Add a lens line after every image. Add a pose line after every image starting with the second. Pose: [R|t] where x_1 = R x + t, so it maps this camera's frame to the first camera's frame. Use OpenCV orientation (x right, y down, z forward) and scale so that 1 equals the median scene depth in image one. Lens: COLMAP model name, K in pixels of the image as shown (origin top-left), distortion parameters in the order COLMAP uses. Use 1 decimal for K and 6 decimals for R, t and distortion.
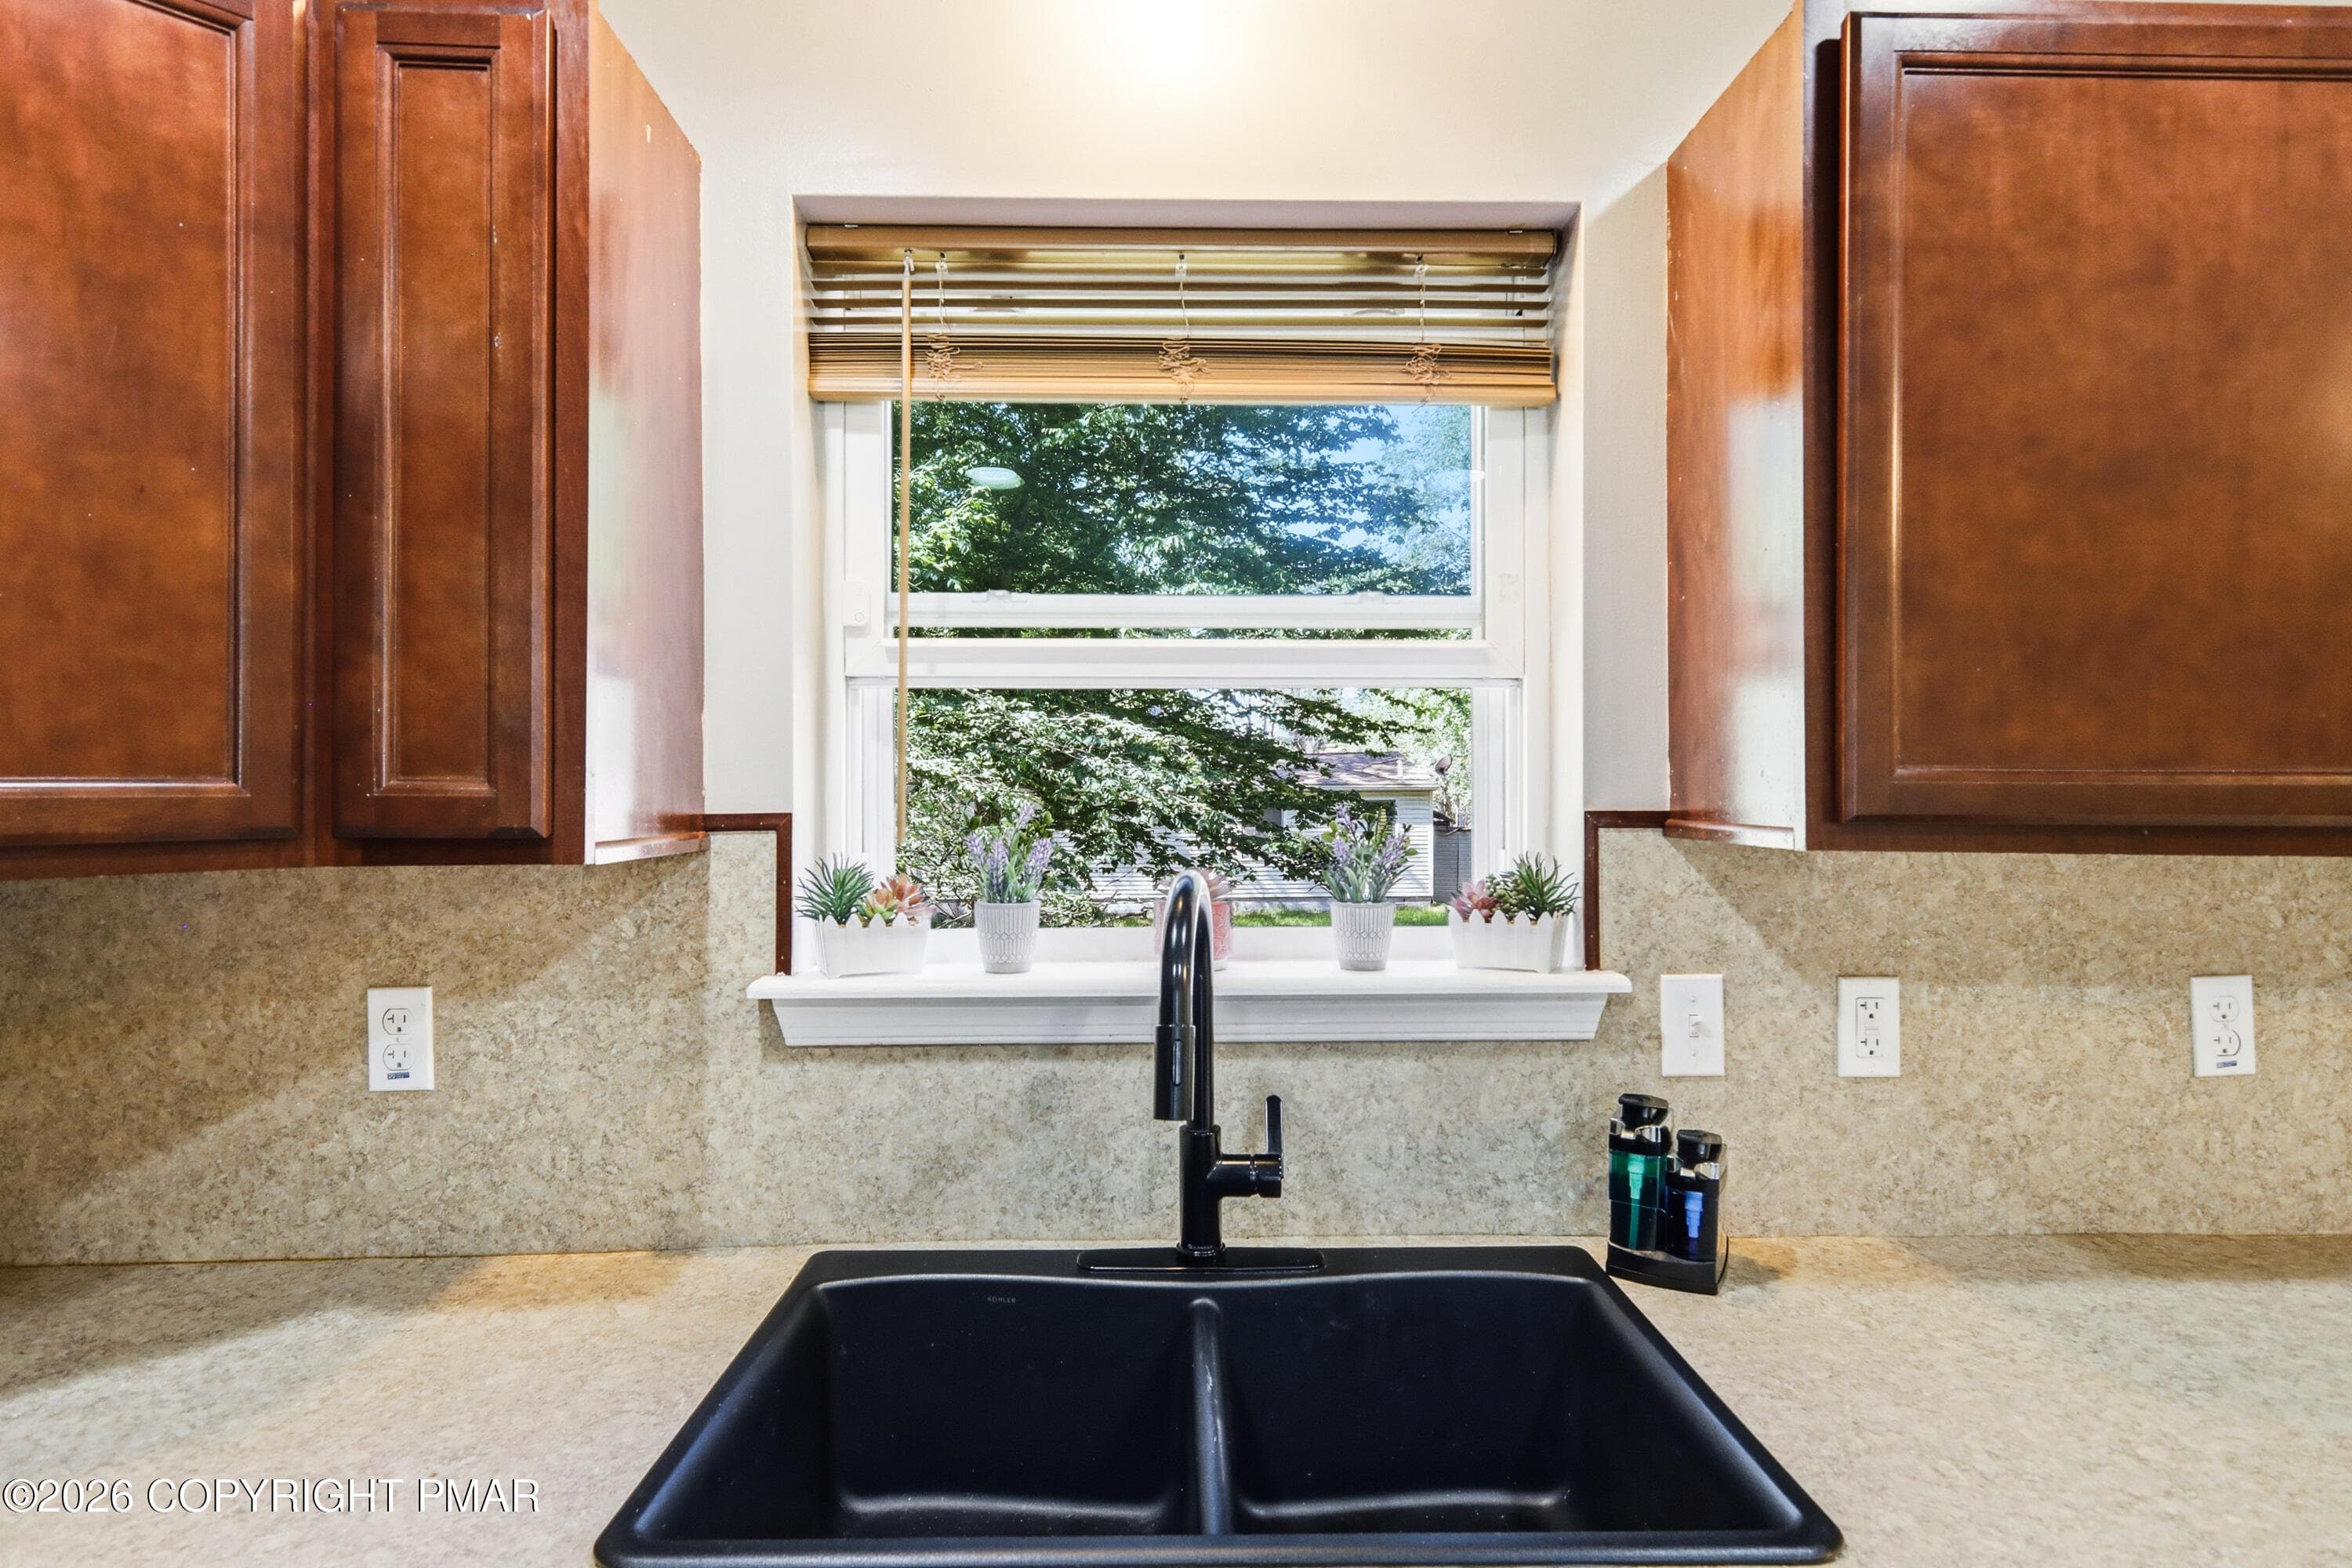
lens RADIAL K [[1247.1, 0, 1172.4], [0, 1247.1, 782.3], [0, 0, 1]] dist [0.005509, -0.002026]
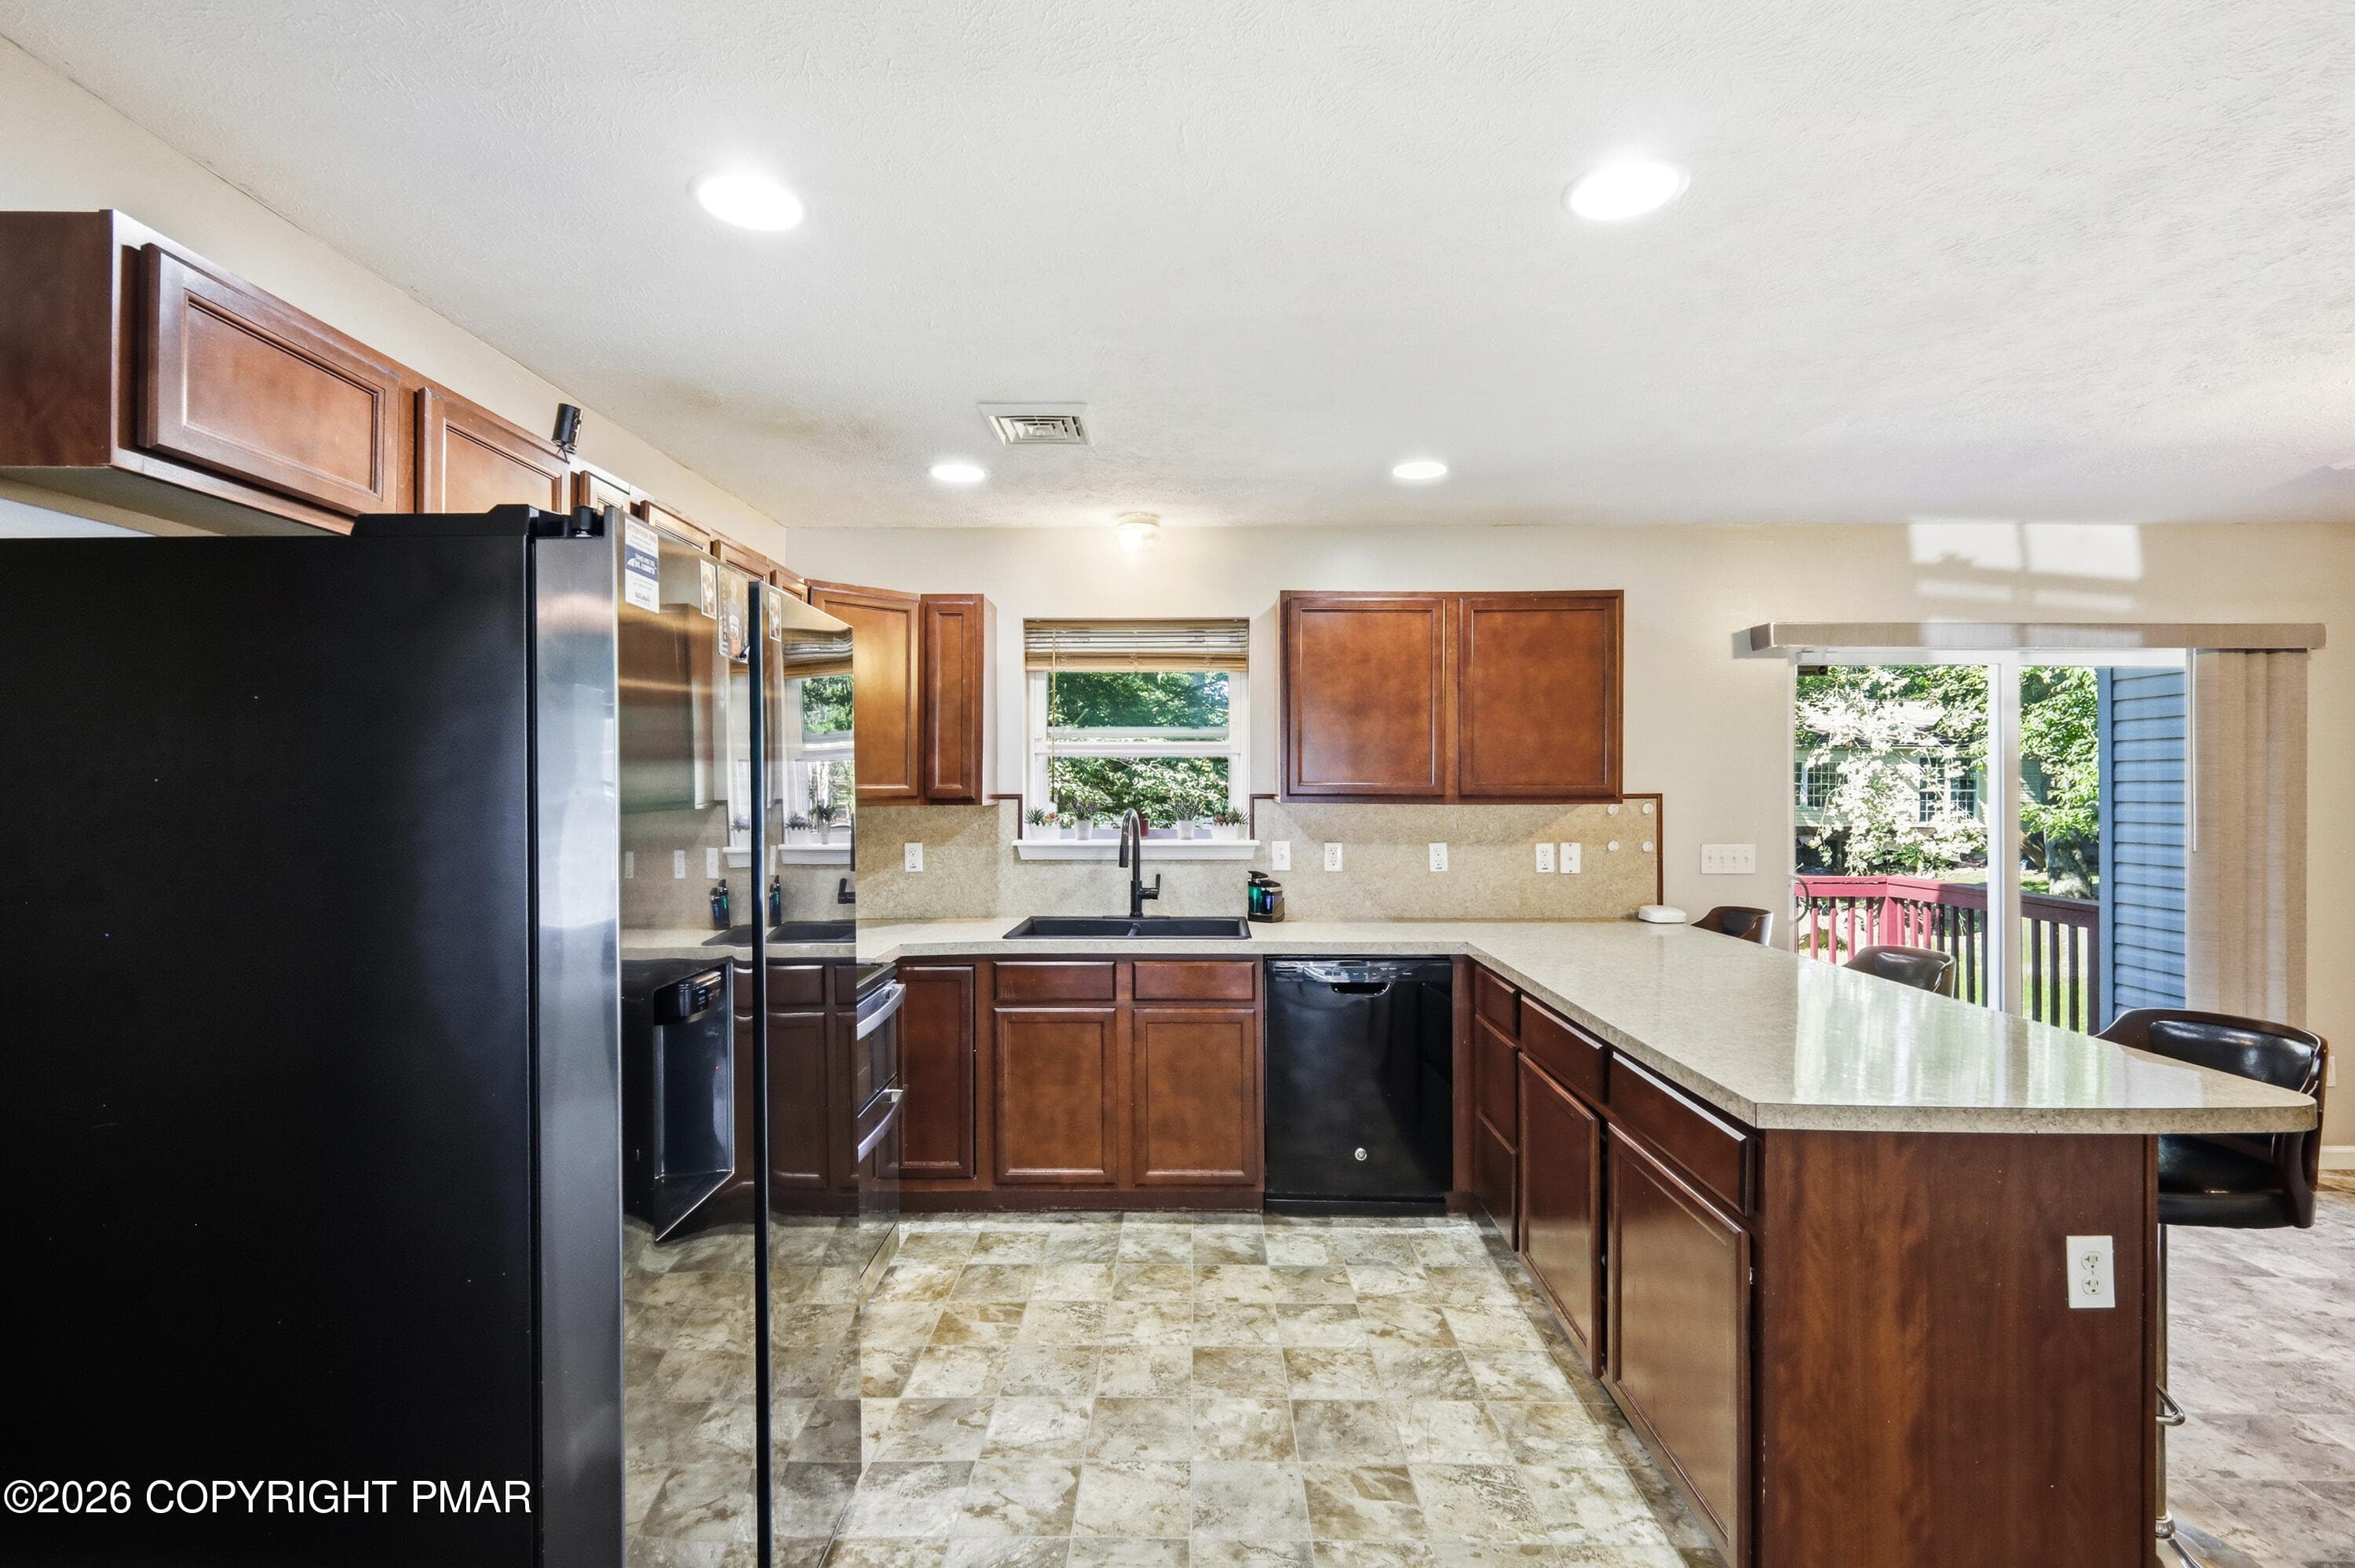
lens RADIAL K [[1021.5, 0, 1173.7], [0, 1021.5, 783.0], [0, 0, 1]] dist [0.002792, -0.000092]
pose [[0.999100, 0.001109, -0.042409, 0.239459], [-0.000963, 0.999994, 0.003464, -0.016135], [0.042413, -0.003420, 0.999094, -1.831948]]
